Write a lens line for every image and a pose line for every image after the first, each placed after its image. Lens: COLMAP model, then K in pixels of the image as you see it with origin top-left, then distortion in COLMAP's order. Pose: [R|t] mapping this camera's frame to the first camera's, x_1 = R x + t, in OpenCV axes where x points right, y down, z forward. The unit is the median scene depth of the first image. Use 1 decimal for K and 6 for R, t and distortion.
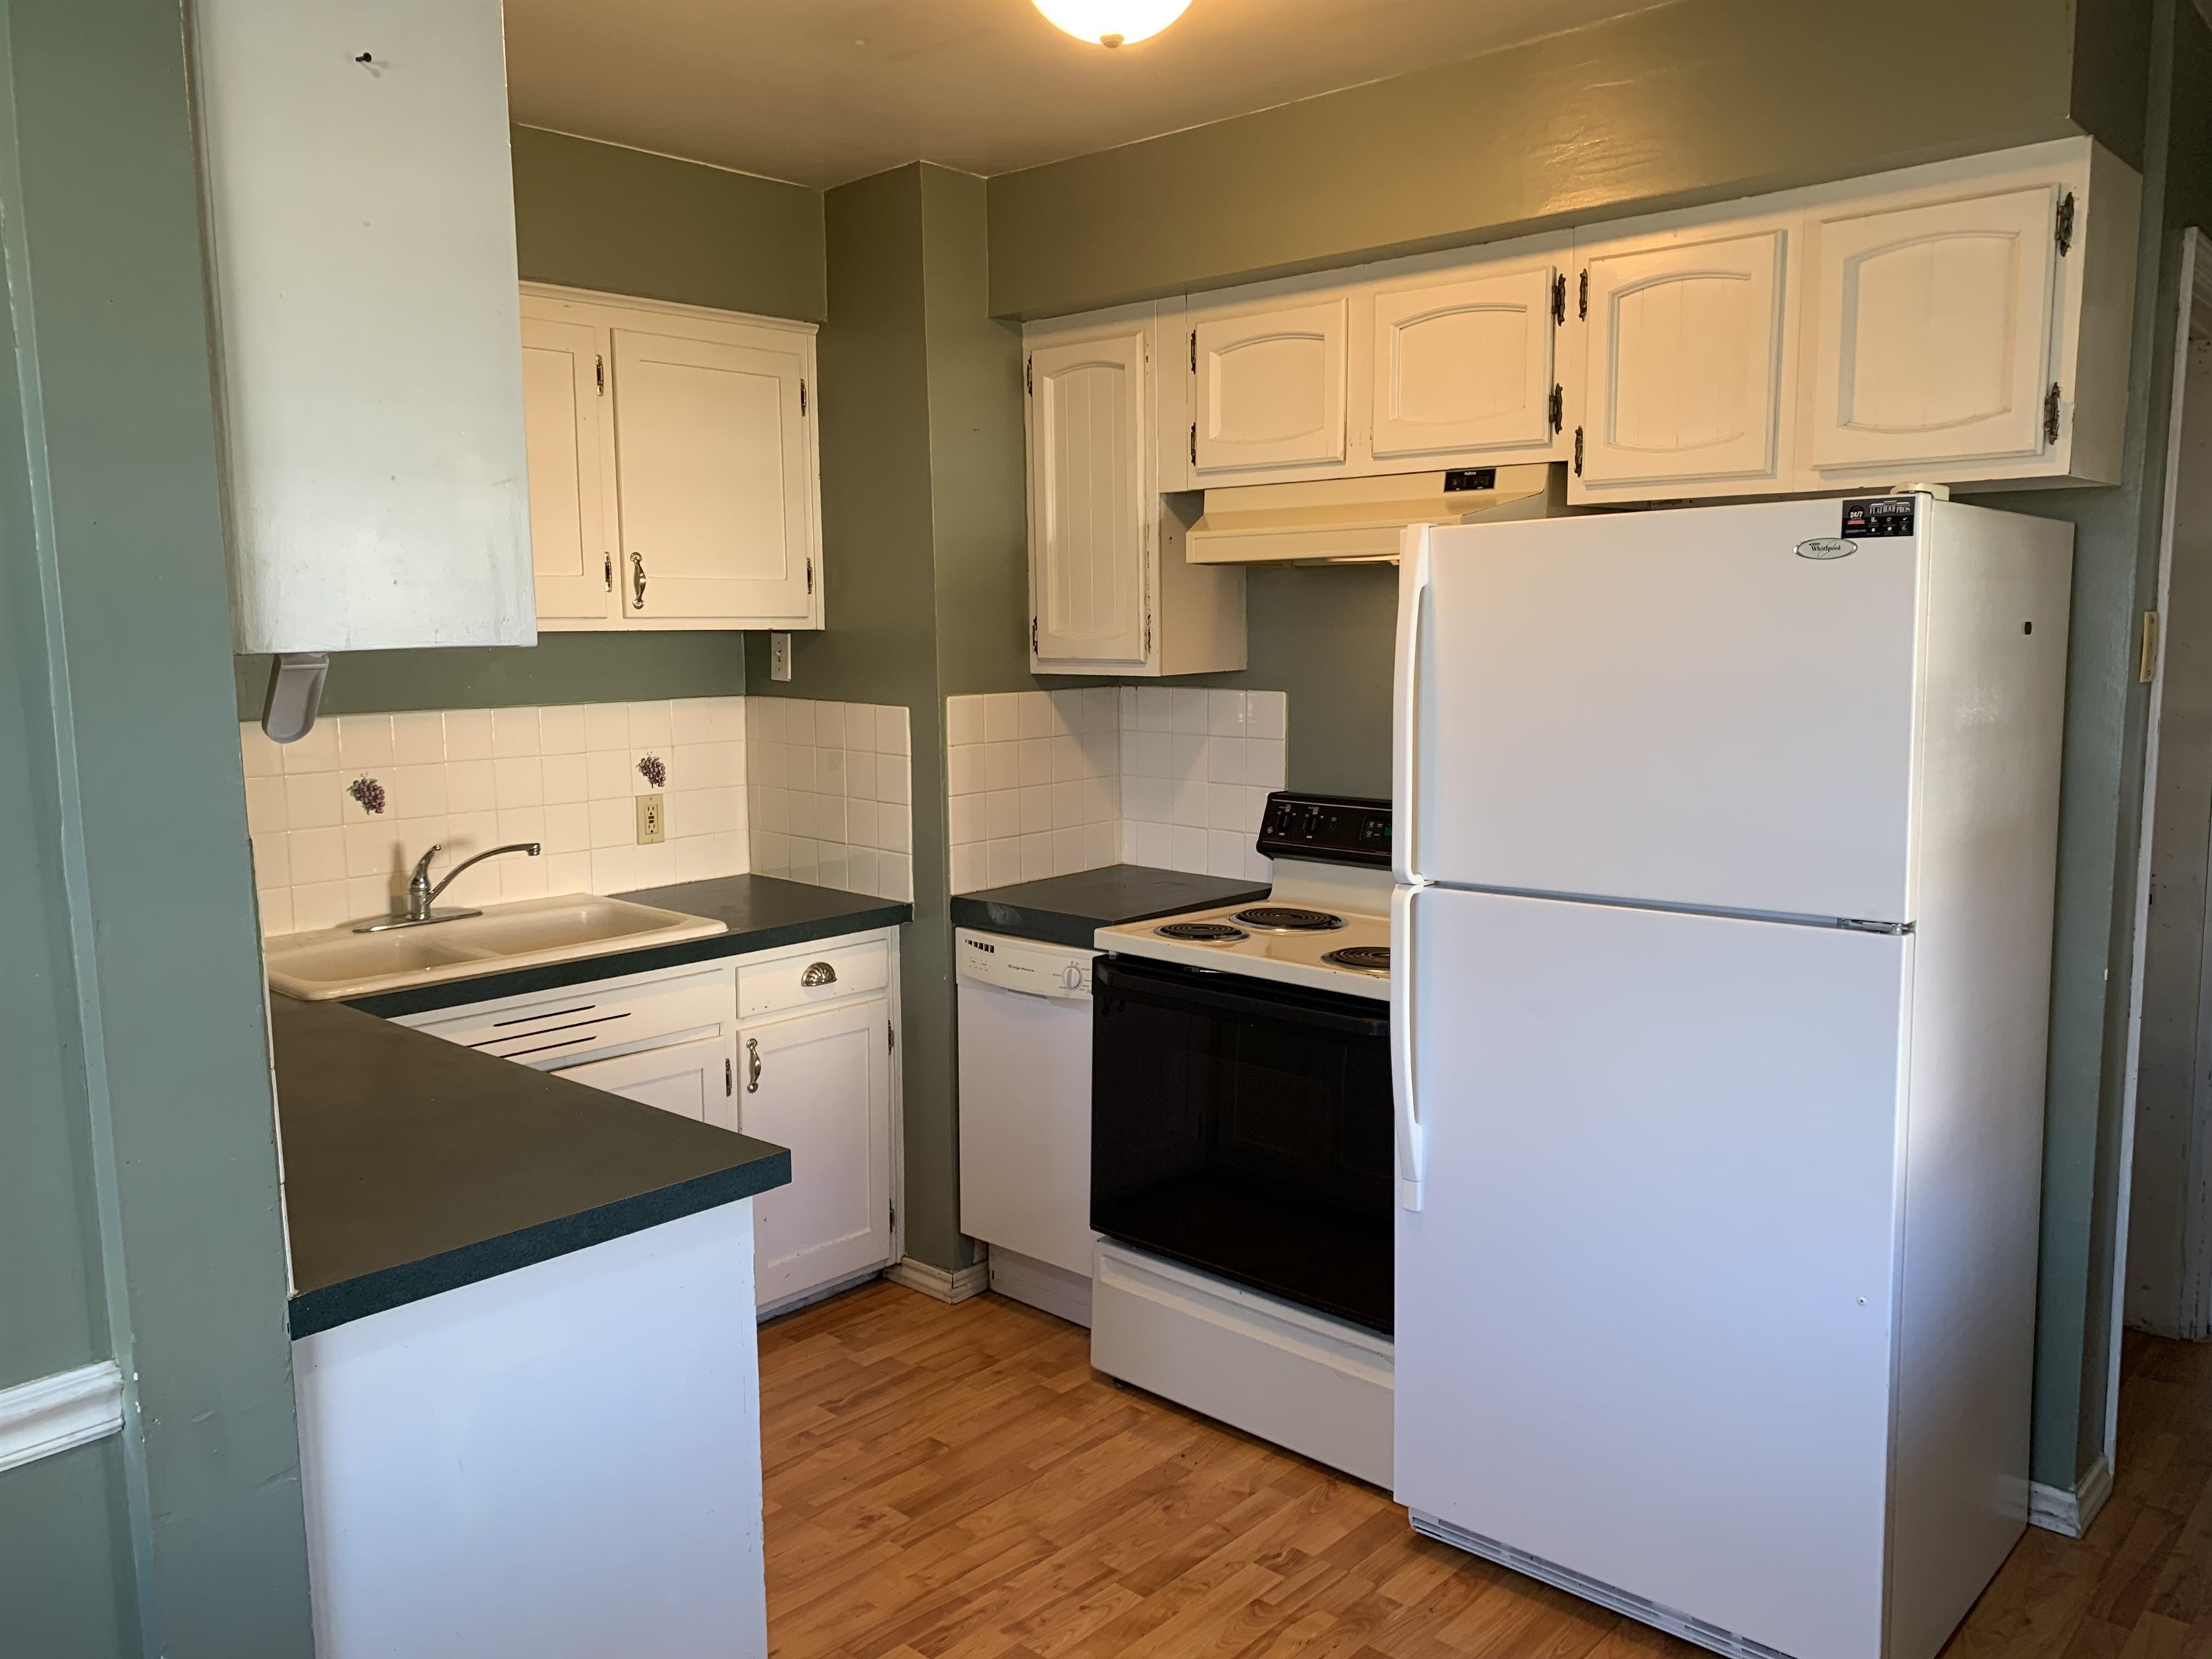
lens RADIAL K [[1662.1, 0, 1097.7], [0, 1662.1, 824.0], [0, 0, 1]] dist [0.030813, -0.034243]
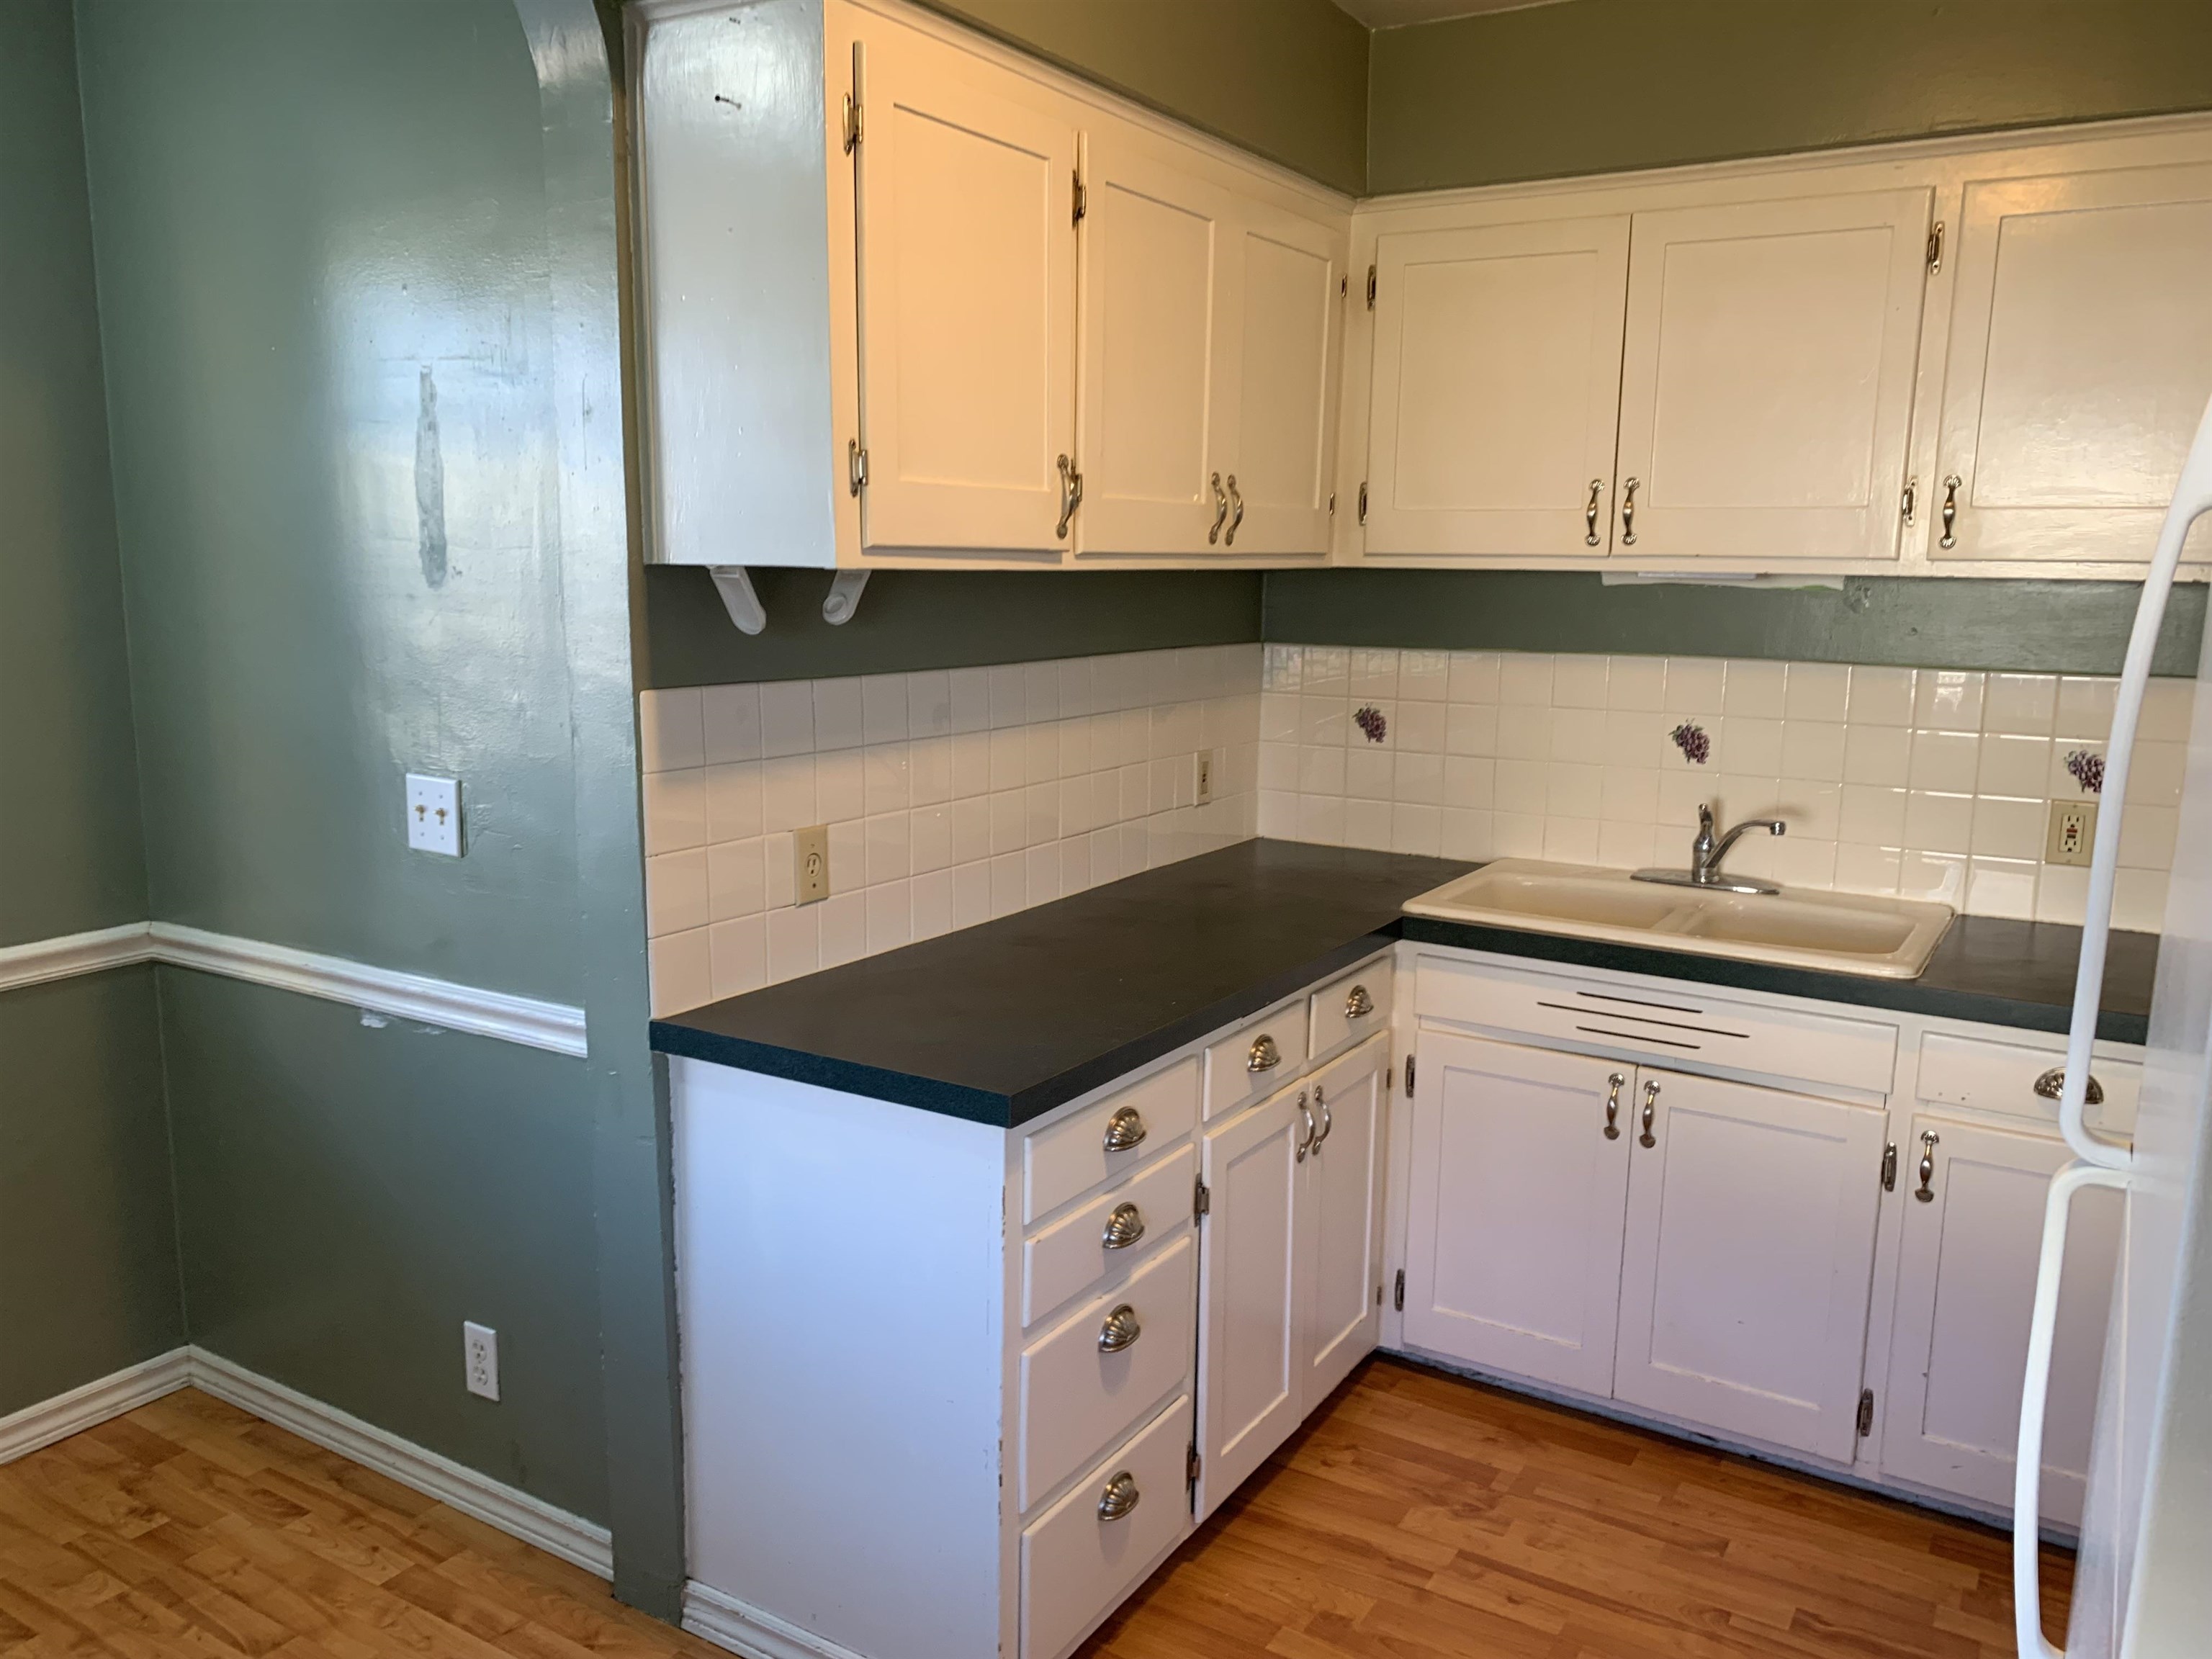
lens RADIAL K [[1662.1, 0, 1103.9], [0, 1662.1, 837.2], [0, 0, 1]] dist [0.030813, -0.034243]
pose [[0.184194, 0.176540, -0.966905, 0.431710], [-0.134840, 0.978975, 0.153057, -0.065195], [0.973597, 0.102186, 0.204126, 0.487197]]
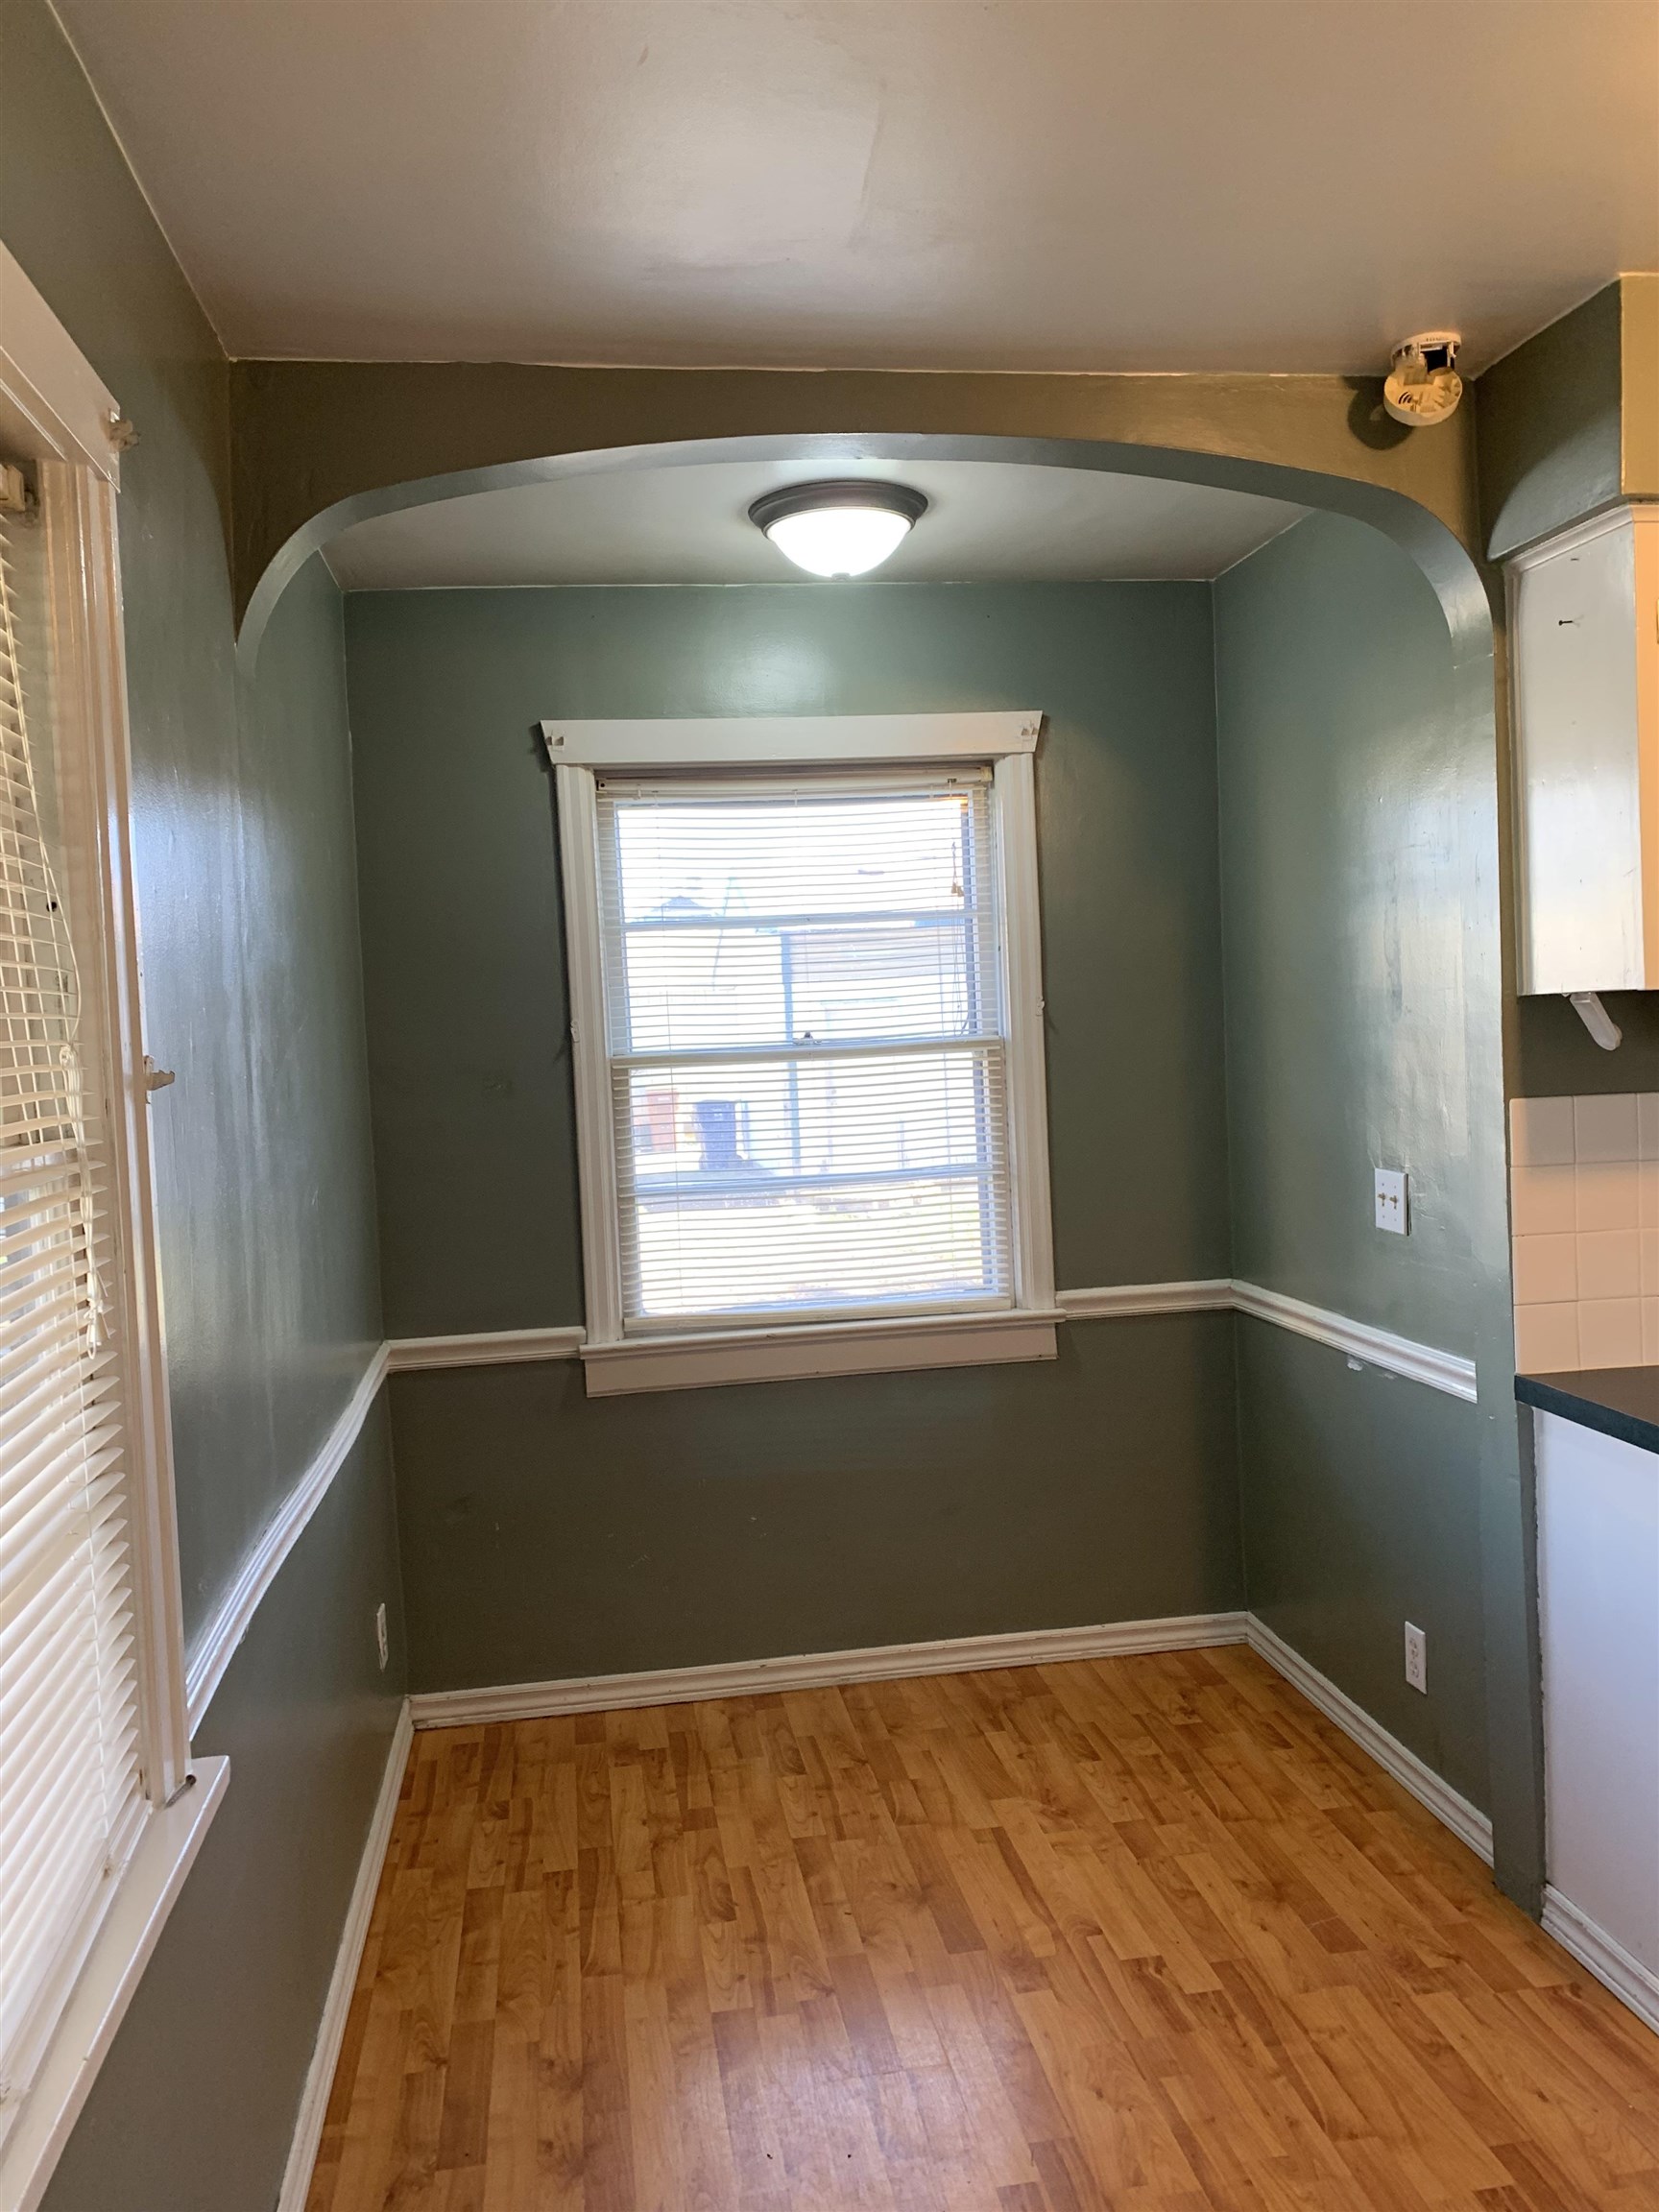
lens RADIAL K [[1662.1, 0, 826.9], [0, 1662.1, 1104.3], [0, 0, 1]] dist [0.030813, -0.034243]
pose [[-0.635064, 0.073703, -0.768935, 0.572706], [-0.043732, 0.990411, 0.131050, -0.083777], [0.771220, 0.116853, -0.625751, 0.677589]]
